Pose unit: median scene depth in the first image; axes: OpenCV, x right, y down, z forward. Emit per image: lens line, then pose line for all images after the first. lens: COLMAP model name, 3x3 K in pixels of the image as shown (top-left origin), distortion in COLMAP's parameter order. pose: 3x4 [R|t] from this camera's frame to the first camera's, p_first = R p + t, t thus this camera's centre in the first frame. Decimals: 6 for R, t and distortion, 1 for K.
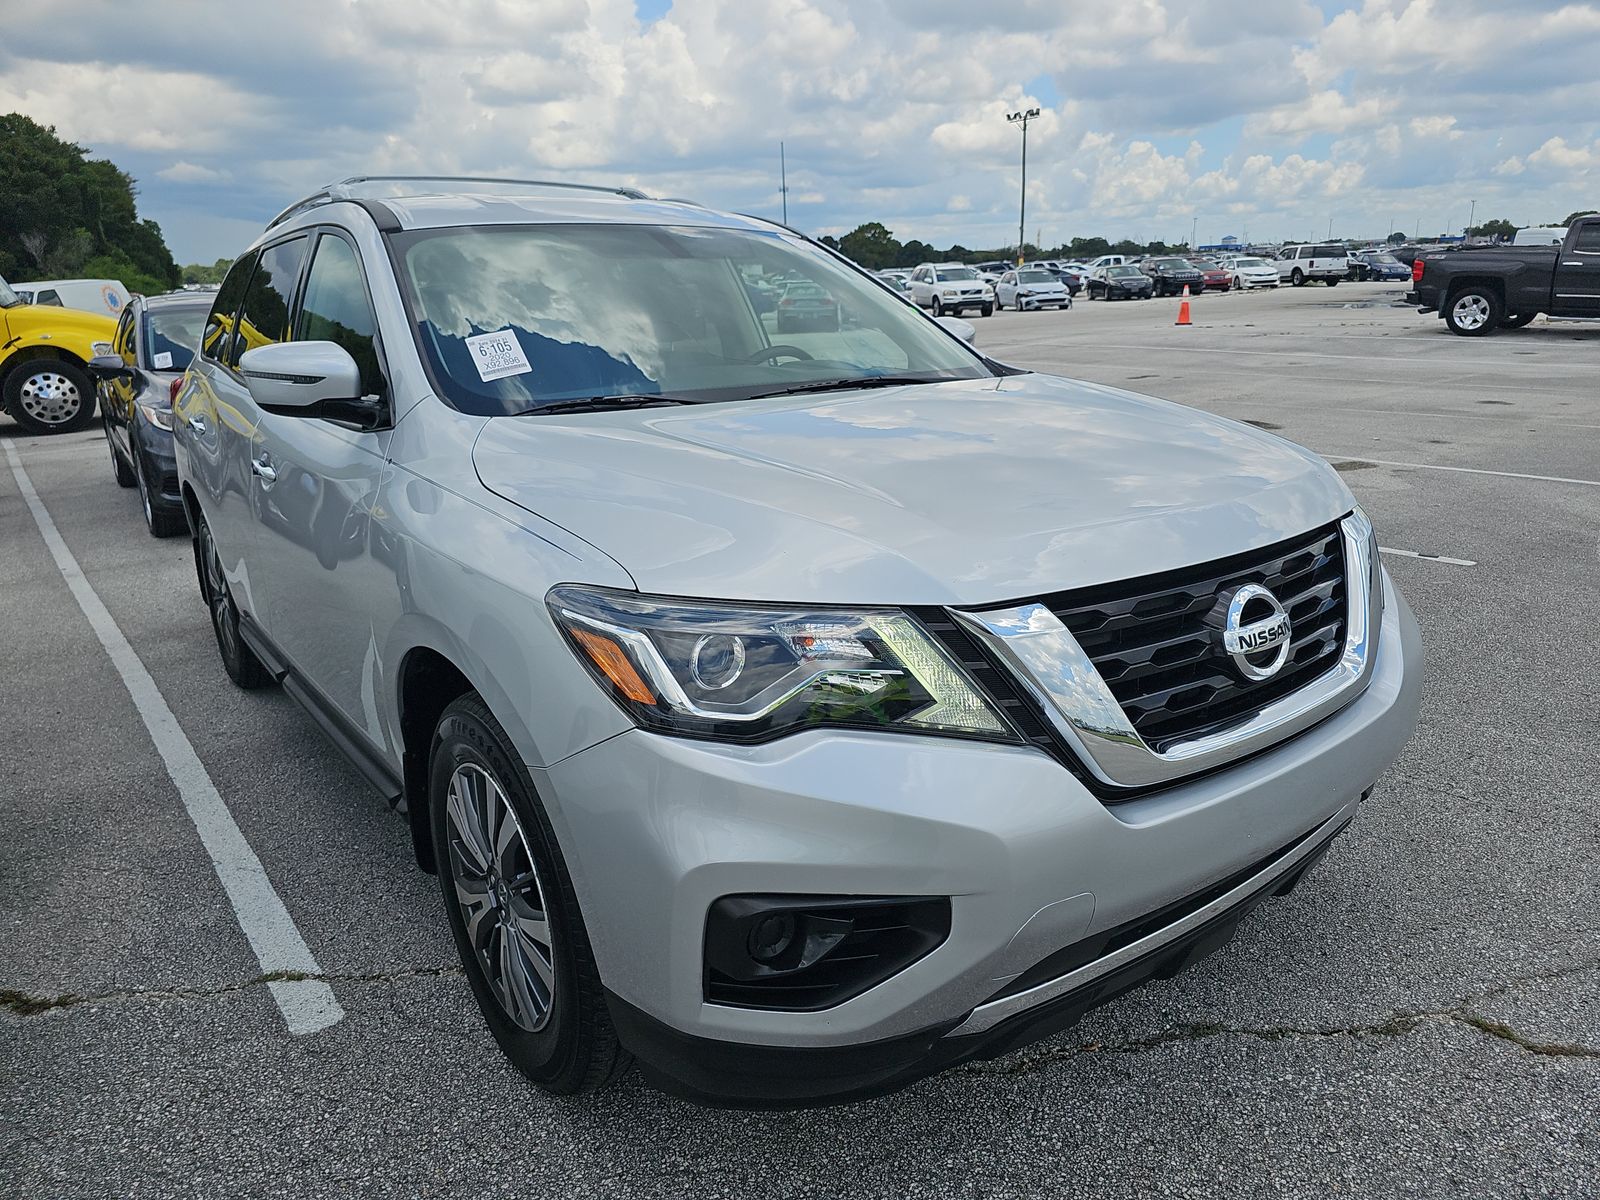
lens RADIAL K [[1149.7, 0, 800.0], [0, 1149.7, 600.0], [0, 0, 1]] dist [0.027628, -0.032324]
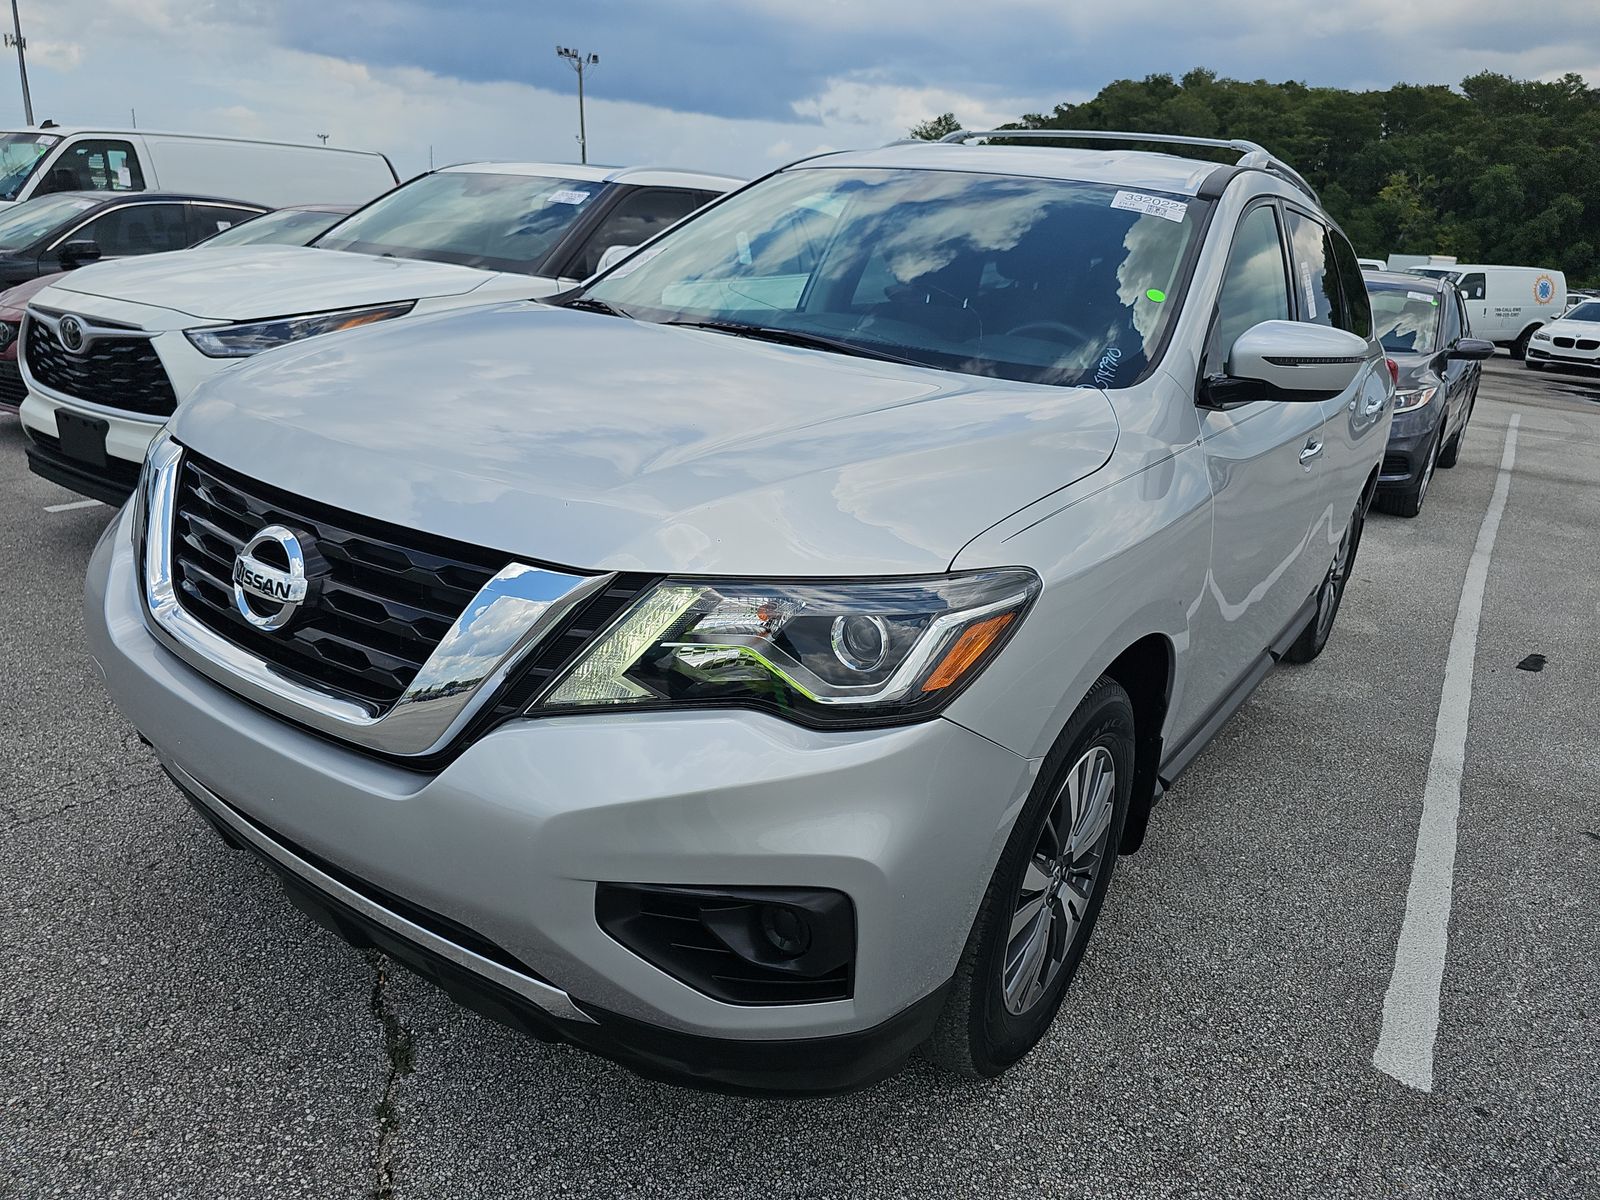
lens RADIAL K [[1149.7, 0, 800.0], [0, 1149.7, 600.0], [0, 0, 1]] dist [0.027628, -0.032324]
pose [[0.270224, 0.336516, -0.902073, 0.107431], [-0.337160, 0.910677, 0.238726, -0.025093], [0.901832, 0.239634, 0.359547, 0.084538]]
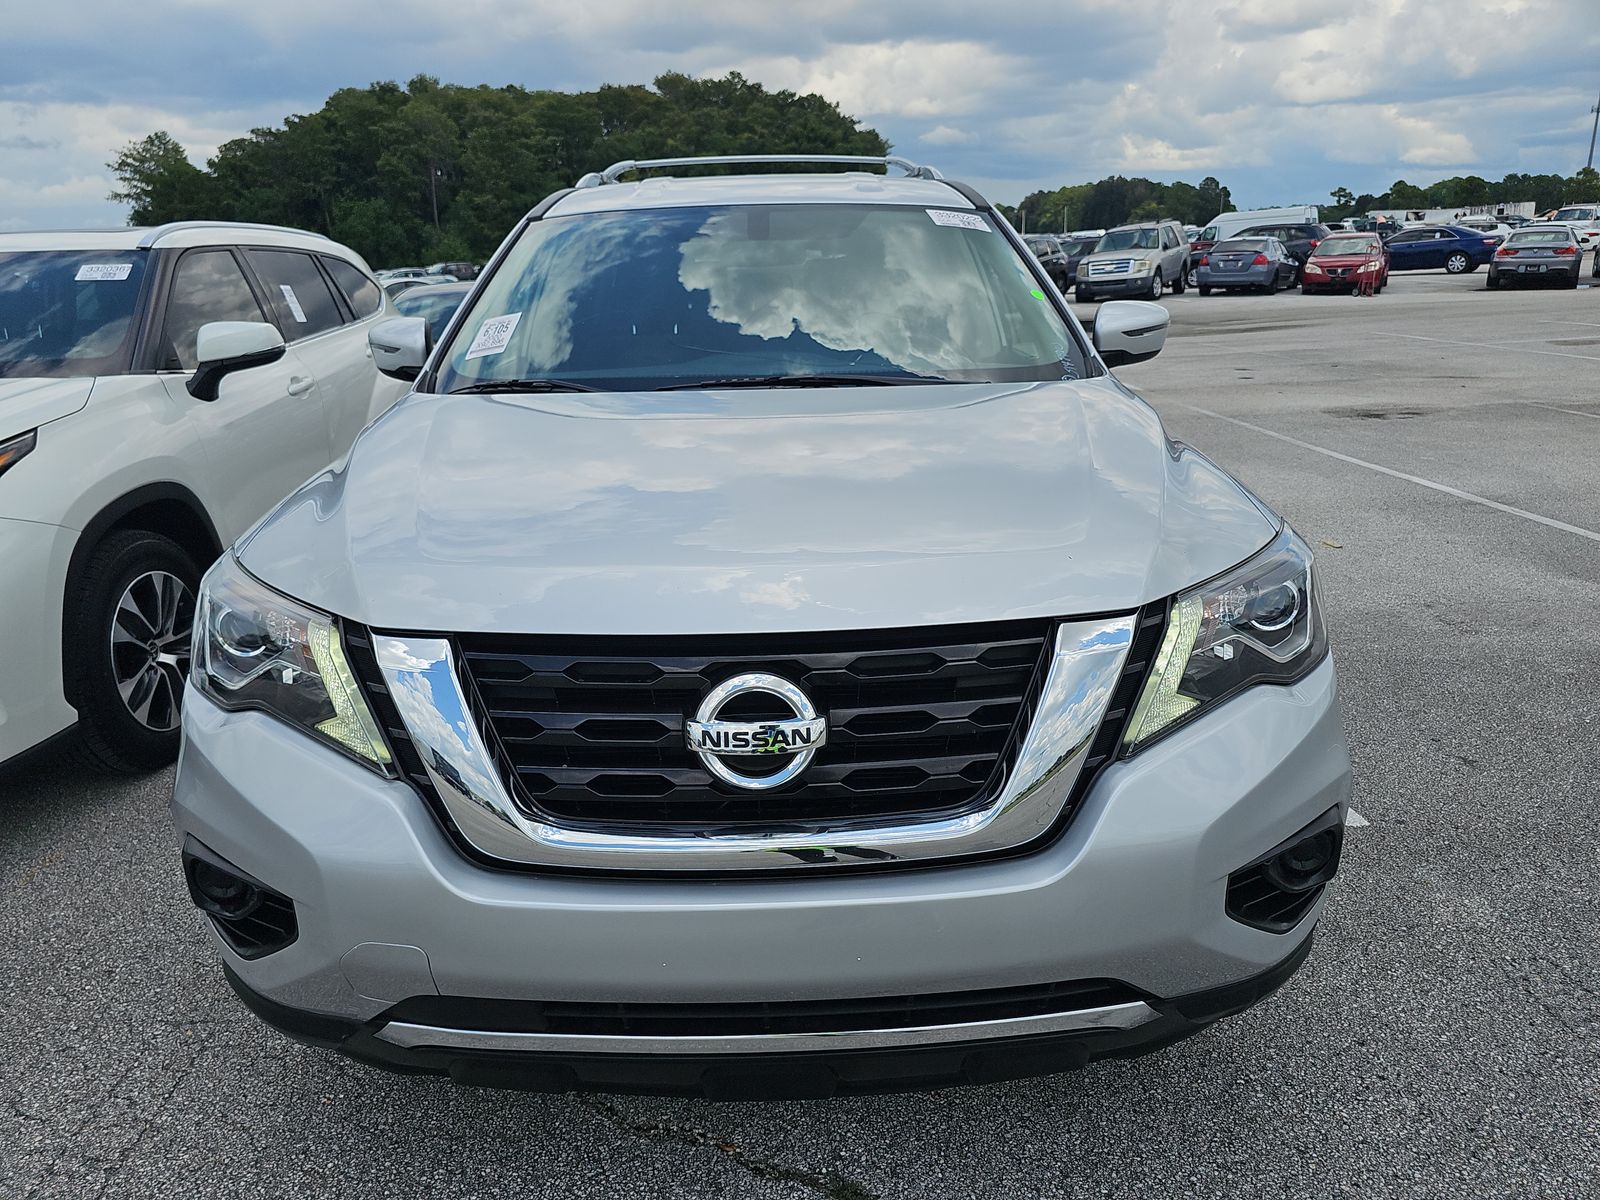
lens RADIAL K [[1149.7, 0, 800.0], [0, 1149.7, 600.0], [0, 0, 1]] dist [0.027628, -0.032324]
pose [[0.799354, 0.171969, -0.575725, 0.070000], [-0.146972, 0.985022, 0.090167, -0.011235], [0.582608, 0.012540, 0.812657, 0.029137]]
